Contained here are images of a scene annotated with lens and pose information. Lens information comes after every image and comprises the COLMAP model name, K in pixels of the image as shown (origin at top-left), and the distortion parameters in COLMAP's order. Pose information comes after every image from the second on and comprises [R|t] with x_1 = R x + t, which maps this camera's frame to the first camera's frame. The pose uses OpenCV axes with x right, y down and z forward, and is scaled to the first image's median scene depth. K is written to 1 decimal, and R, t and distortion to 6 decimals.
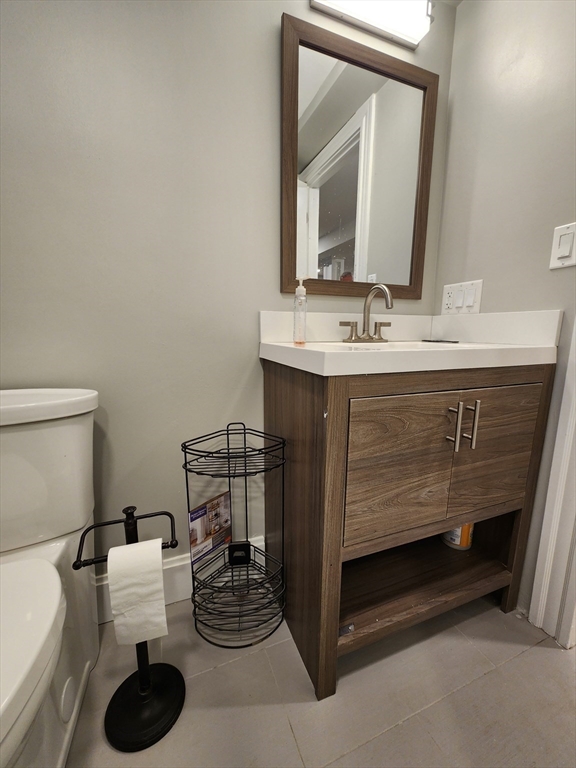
lens RADIAL K [[315.3, 0, 287.4], [0, 315.3, 387.4], [0, 0, 1]] dist [-0.002405, -0.001017]
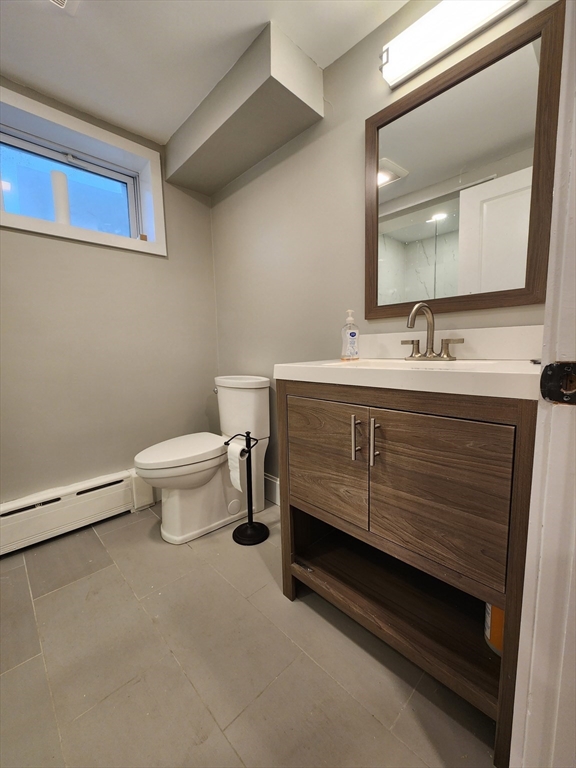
lens RADIAL K [[315.3, 0, 286.6], [0, 315.3, 383.7], [0, 0, 1]] dist [-0.002405, -0.001017]
pose [[0.368296, 0.092194, -0.925126, 1.383944], [-0.135443, 0.989776, 0.044716, -0.075945], [0.919790, 0.108833, 0.377017, 0.323165]]
